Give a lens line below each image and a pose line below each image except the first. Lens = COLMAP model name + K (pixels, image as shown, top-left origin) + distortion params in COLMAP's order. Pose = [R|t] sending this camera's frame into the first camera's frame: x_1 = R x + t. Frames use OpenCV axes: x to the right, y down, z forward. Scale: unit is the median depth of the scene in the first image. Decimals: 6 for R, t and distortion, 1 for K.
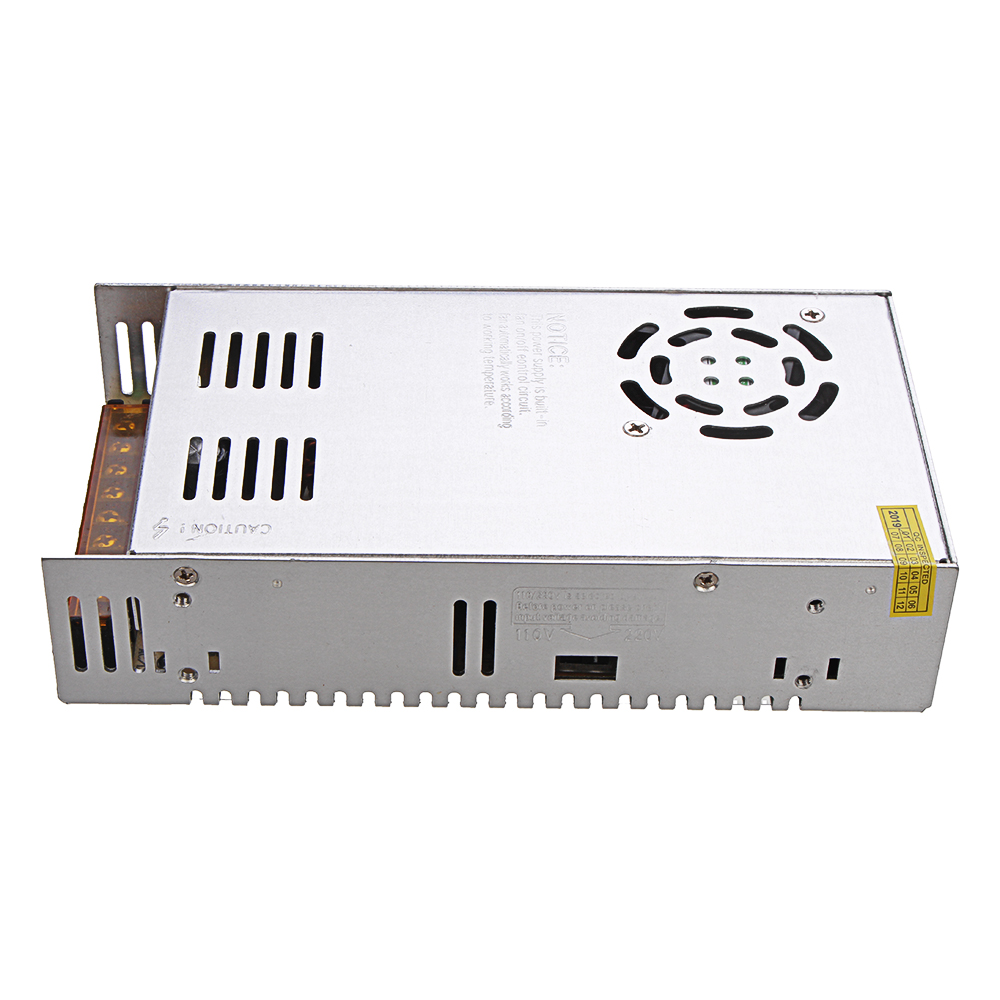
lens RADIAL K [[2458.4, 0, 540.4], [0, 2458.4, 500.3], [0, 0, 1]] dist [0.010613, -0.127691]
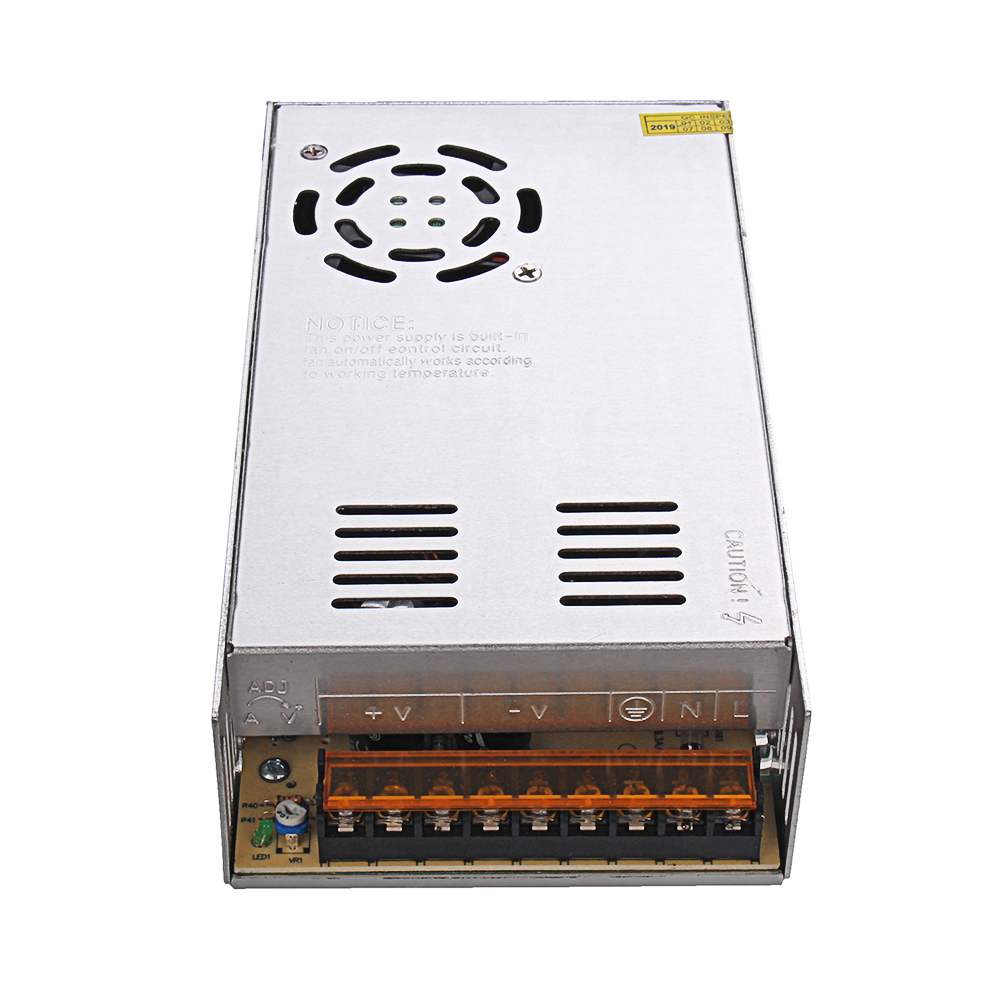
lens RADIAL K [[2763.0, 0, 500.0], [0, 2763.0, 500.0], [0, 0, 1]] dist [0.036595, -1.325253]
pose [[0.020004, -0.679975, 0.732962, -0.752287], [0.635052, 0.574869, 0.515979, -0.504685], [-0.772210, 0.455147, 0.443319, 0.581515]]
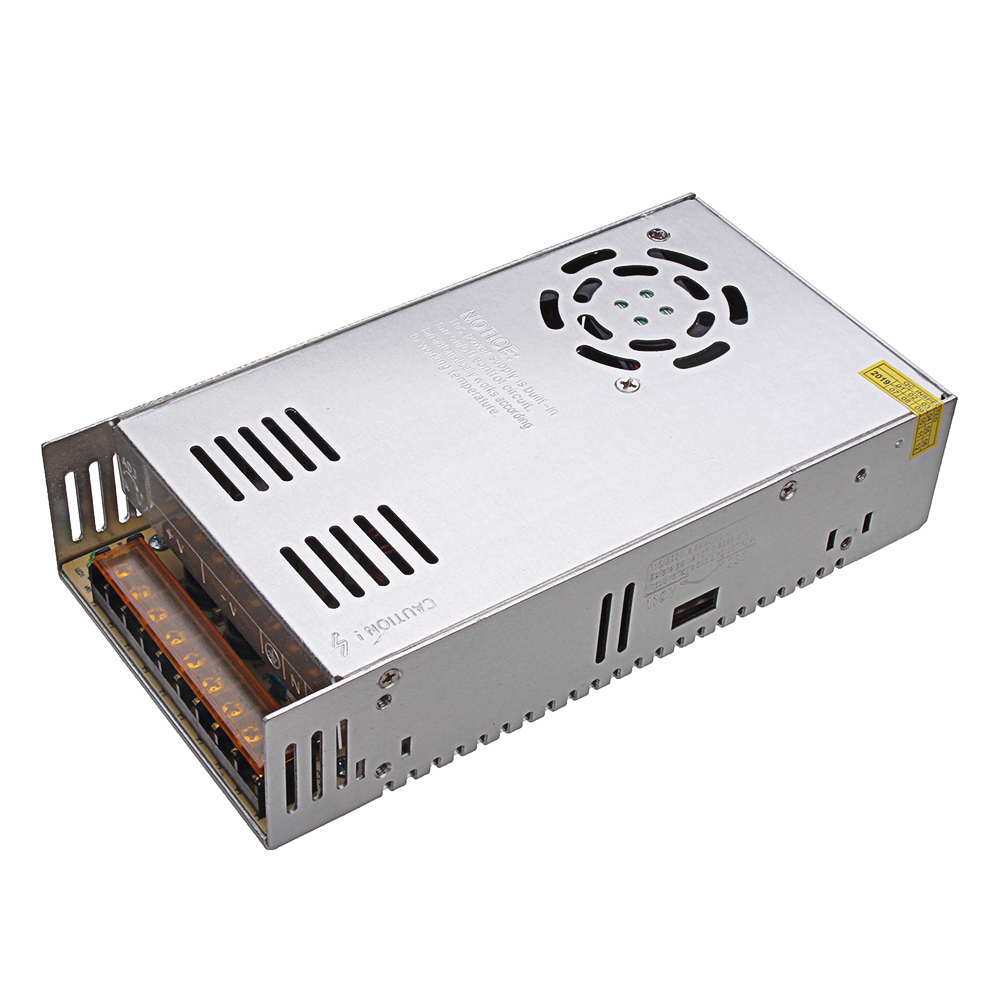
lens RADIAL K [[2112.3, 0, 500.0], [0, 2112.3, 500.0], [0, 0, 1]] dist [-0.075656, -0.150253]
pose [[0.836706, -0.370531, 0.403274, -0.387630], [0.341822, 0.928659, 0.144050, -0.131031], [-0.427879, 0.017320, 0.903670, 0.193052]]
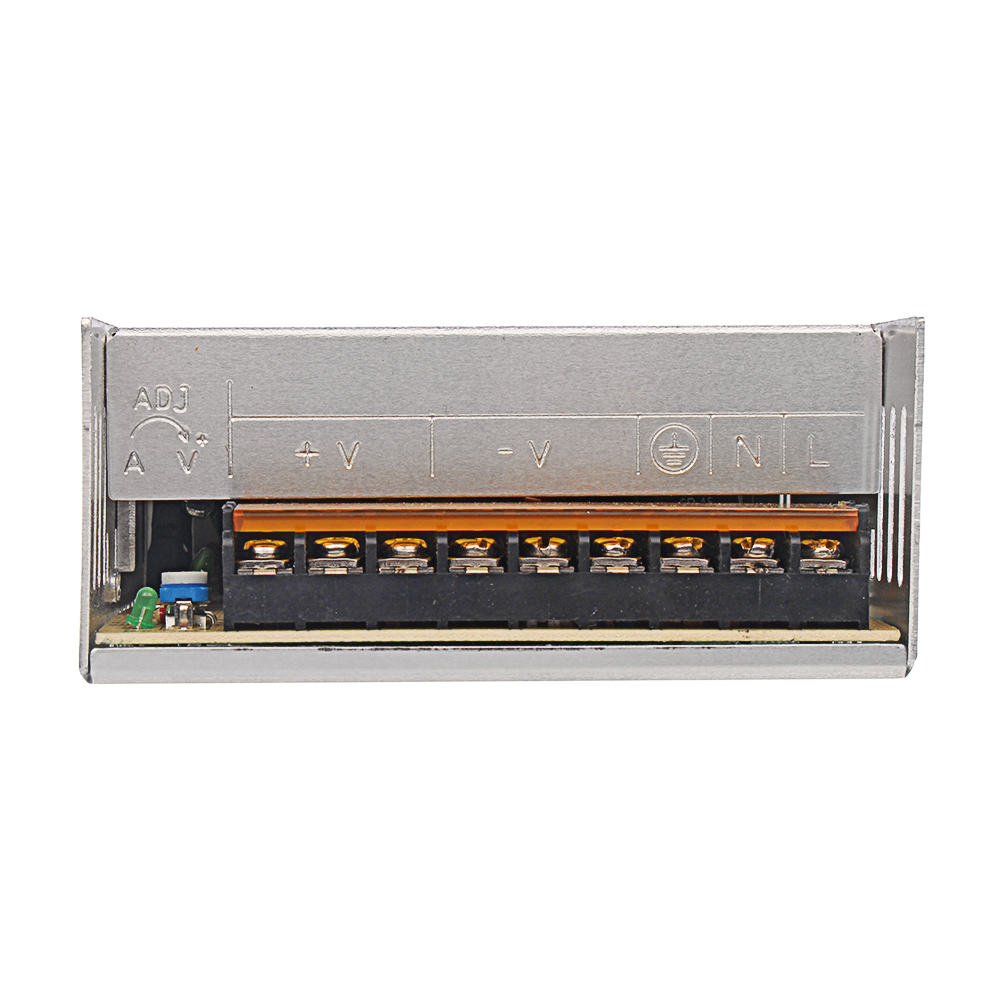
lens RADIAL K [[2575.5, 0, 500.0], [0, 2575.5, 500.0], [0, 0, 1]] dist [0.054103, 0.469425]
pose [[-0.028923, -0.048278, 0.998415, -0.740374], [0.634889, 0.770597, 0.055653, -0.036976], [-0.772062, 0.635492, 0.008363, 0.998928]]
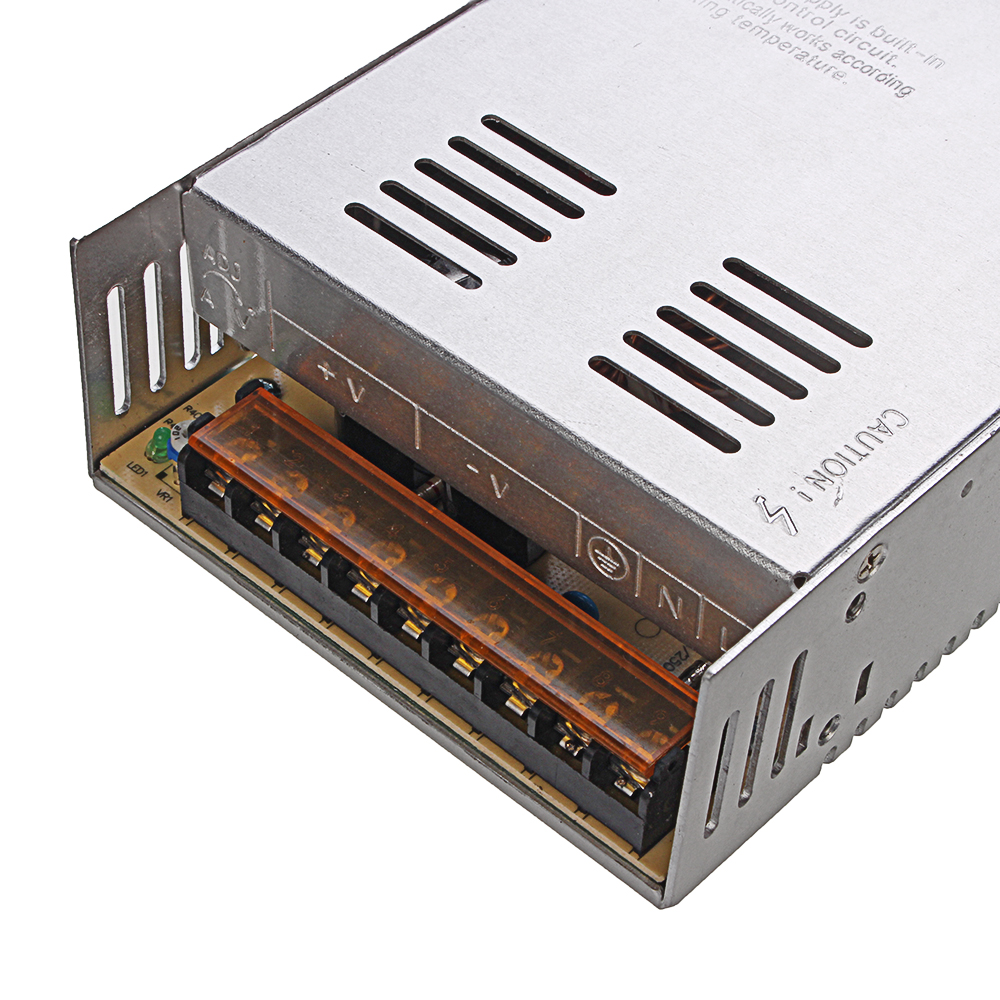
lens RADIAL K [[2763.0, 0, 500.0], [0, 2763.0, 500.0], [0, 0, 1]] dist [0.036595, -1.325253]
pose [[0.696743, -0.517915, 0.496299, -0.452700], [0.443372, 0.854826, 0.269618, -0.164981], [-0.563888, 0.032191, 0.825223, 0.499536]]
